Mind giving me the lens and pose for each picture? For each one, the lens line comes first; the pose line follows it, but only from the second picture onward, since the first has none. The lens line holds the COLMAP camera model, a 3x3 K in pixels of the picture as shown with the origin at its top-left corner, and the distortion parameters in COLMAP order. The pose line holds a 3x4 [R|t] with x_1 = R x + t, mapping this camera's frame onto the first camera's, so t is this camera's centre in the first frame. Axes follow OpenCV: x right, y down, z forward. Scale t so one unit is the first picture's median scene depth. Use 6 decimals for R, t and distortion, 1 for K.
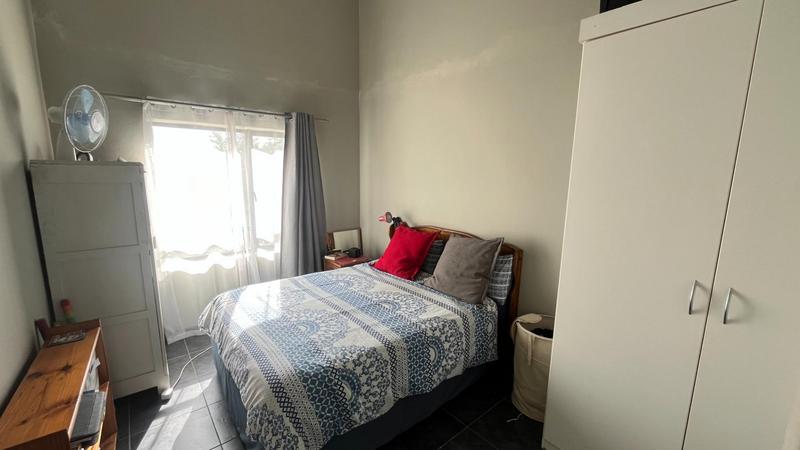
lens RADIAL K [[326.5, 0, 398.9], [0, 326.5, 227.1], [0, 0, 1]] dist [-0.004325, 0.000702]
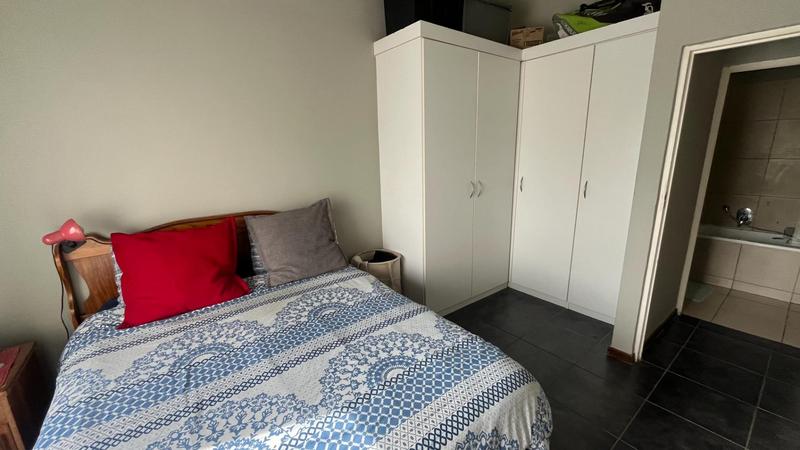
lens RADIAL K [[326.5, 0, 399.1], [0, 326.5, 224.2], [0, 0, 1]] dist [-0.004325, 0.000702]
pose [[0.024284, -0.241433, 0.970114, -0.657886], [0.187874, 0.954212, 0.232773, -0.083127], [-0.981893, 0.176606, 0.068531, 0.711526]]
